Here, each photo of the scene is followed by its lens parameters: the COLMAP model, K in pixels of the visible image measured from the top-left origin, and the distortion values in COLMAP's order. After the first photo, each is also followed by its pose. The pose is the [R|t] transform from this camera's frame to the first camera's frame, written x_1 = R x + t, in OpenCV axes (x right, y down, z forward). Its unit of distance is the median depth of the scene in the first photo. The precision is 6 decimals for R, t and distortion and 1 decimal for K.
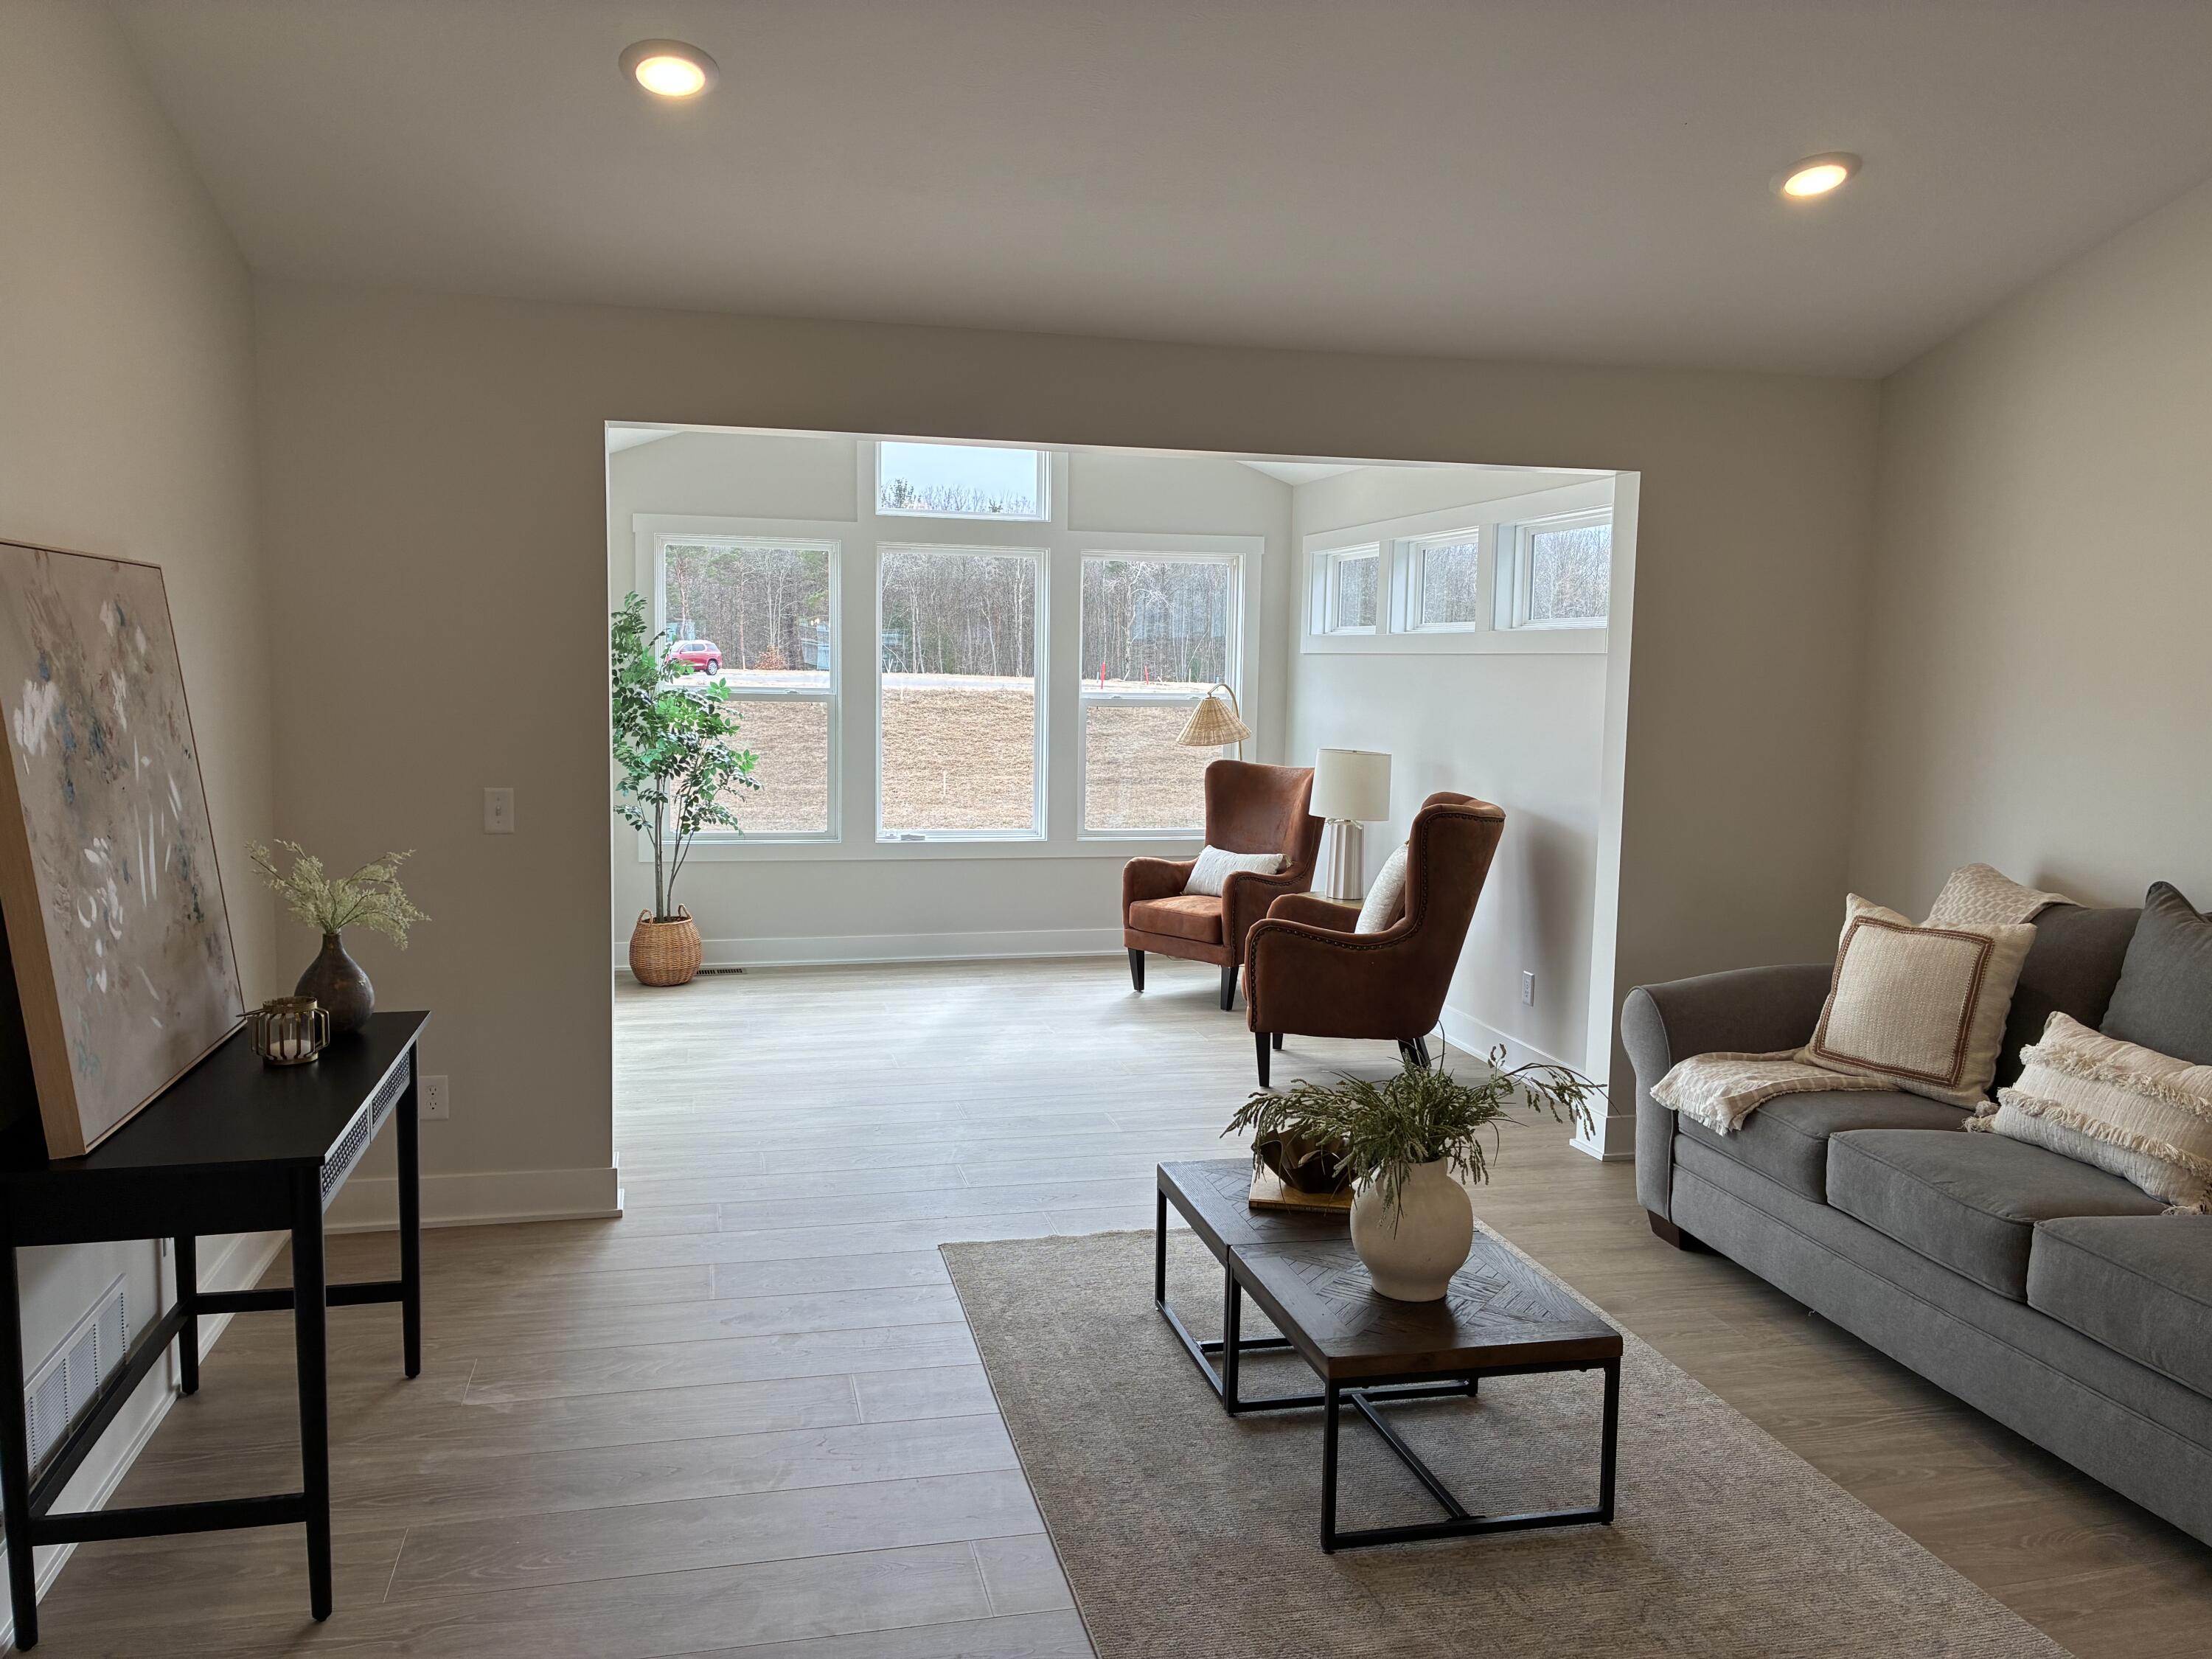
lens RADIAL K [[1660.1, 0, 1086.0], [0, 1660.1, 828.3], [0, 0, 1]] dist [0.007892, 0.000974]
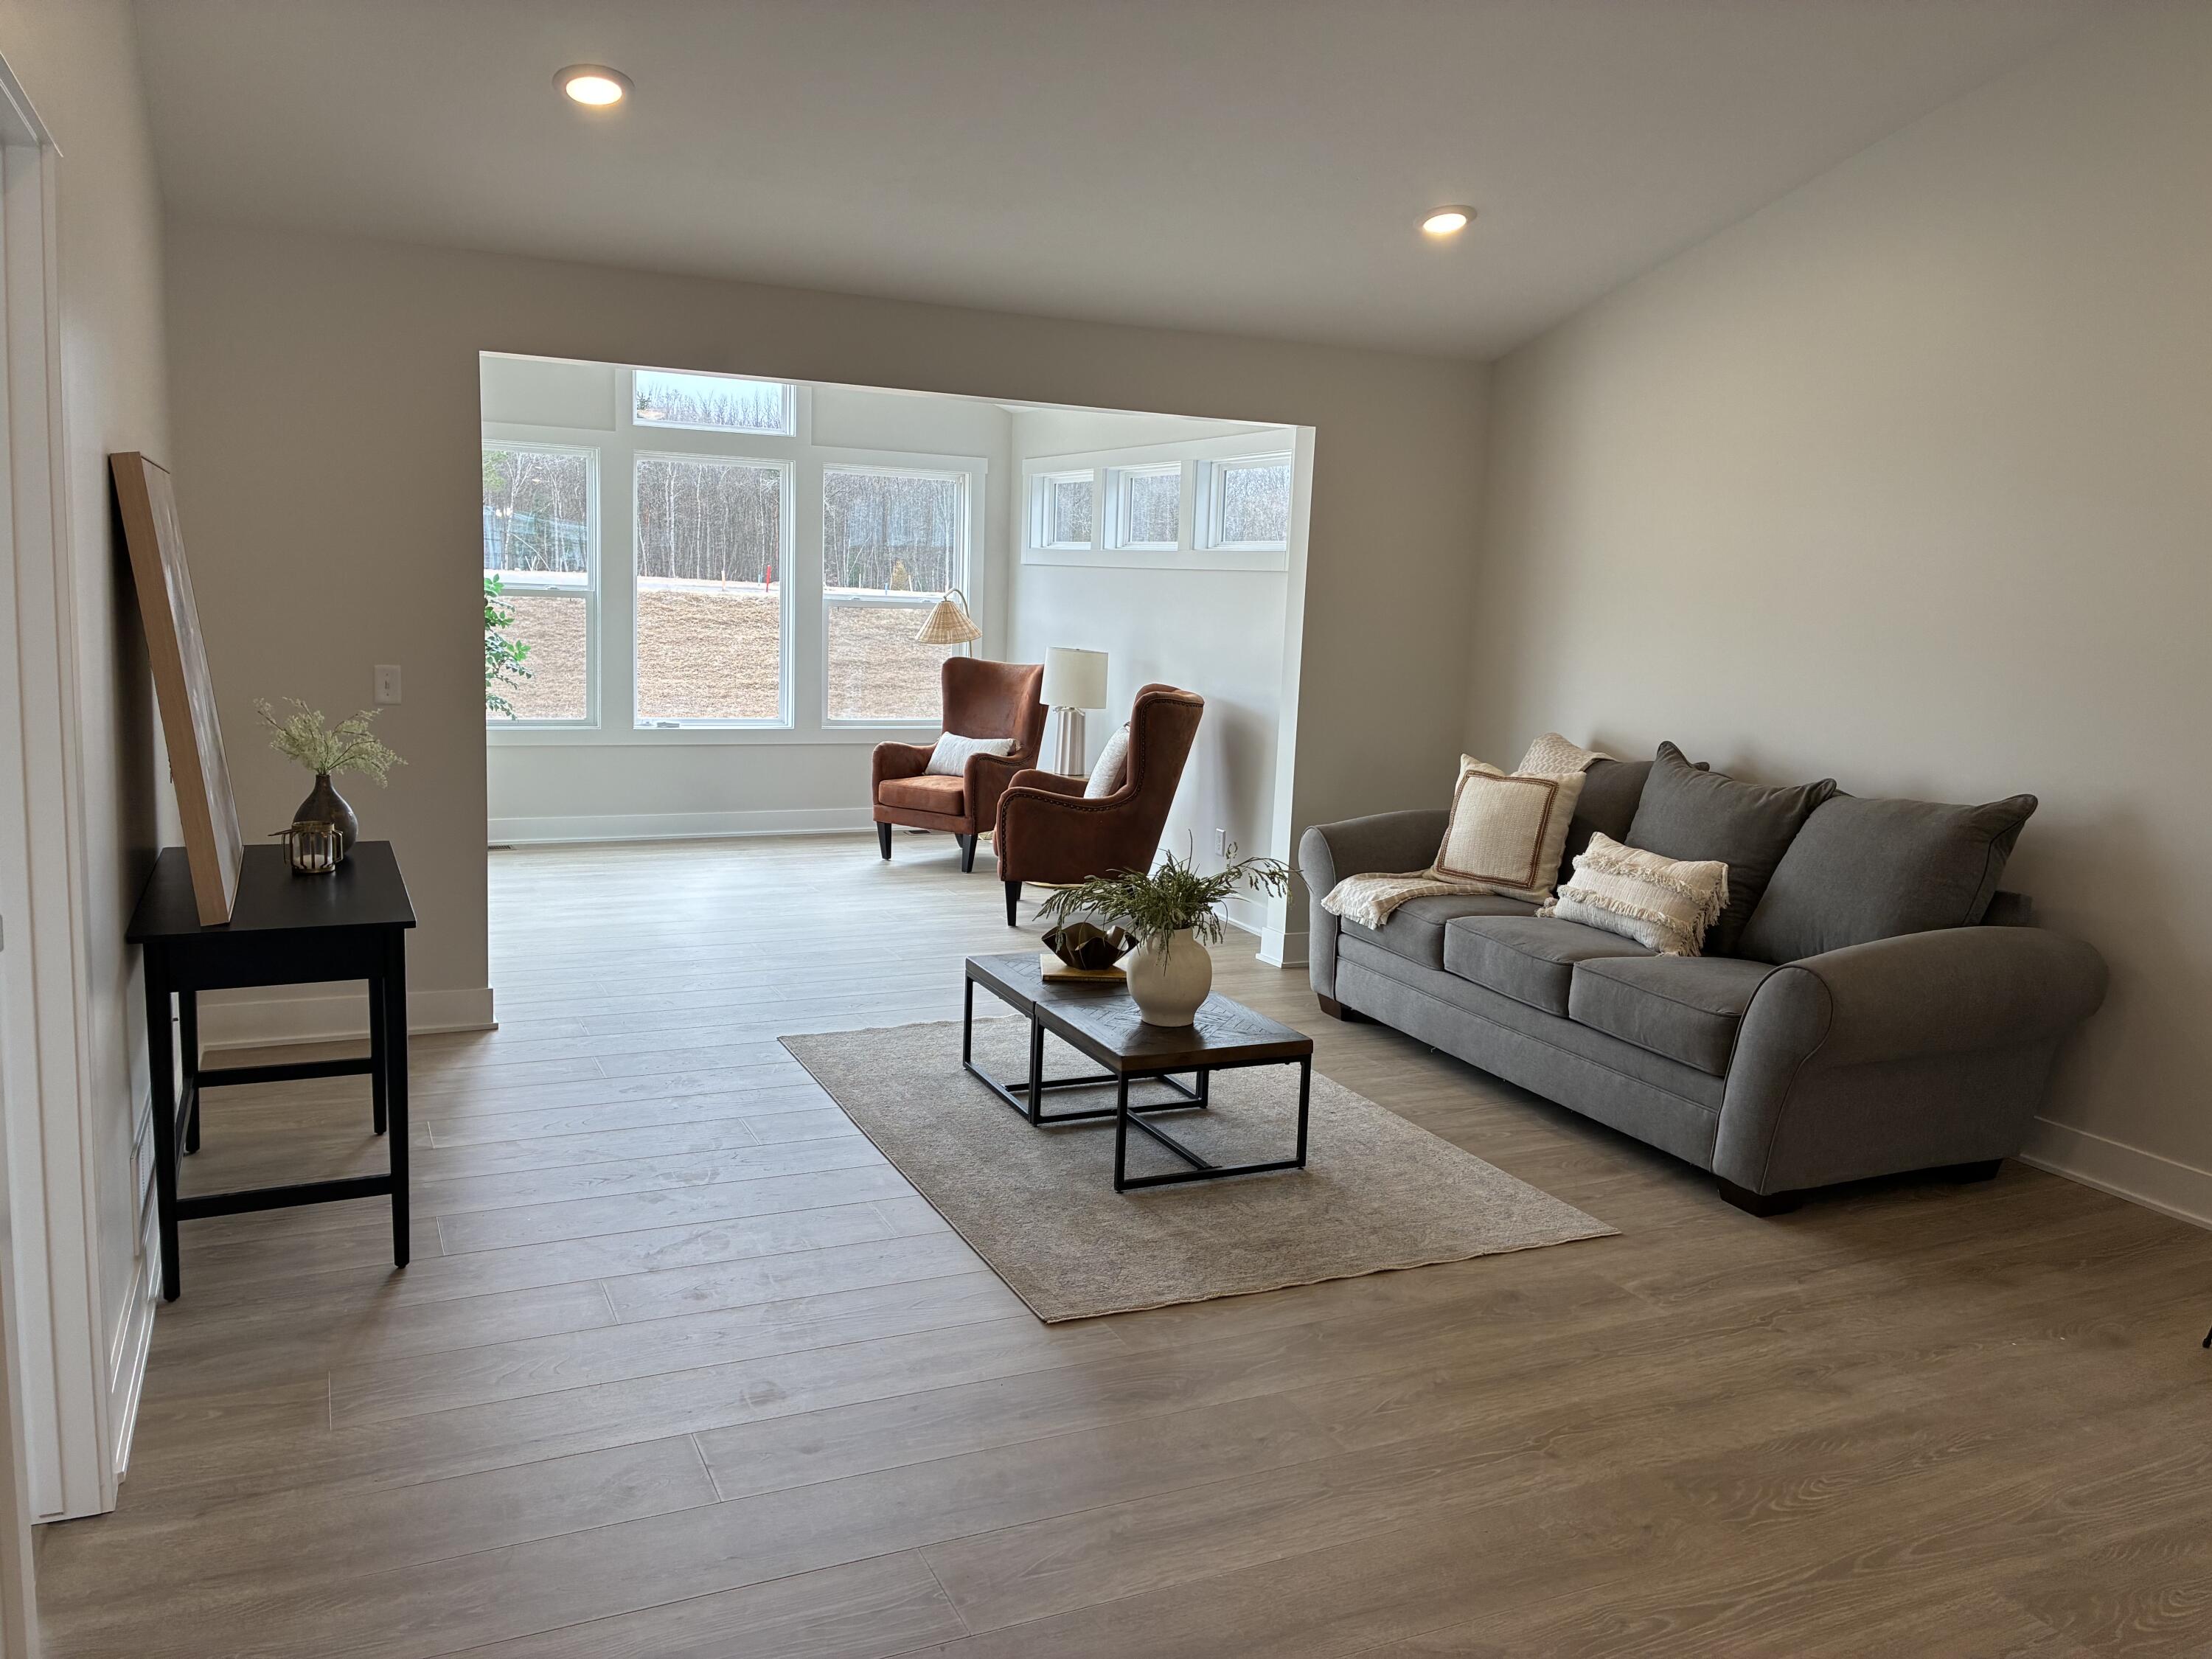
lens RADIAL K [[1677.6, 0, 1101.7], [0, 1677.6, 819.6], [0, 0, 1]] dist [0.053560, -0.067955]
pose [[0.977068, -0.009433, 0.212717, -0.126953], [-0.000739, 0.998862, 0.047690, 0.029853], [-0.212925, -0.046753, 0.975949, -0.293097]]
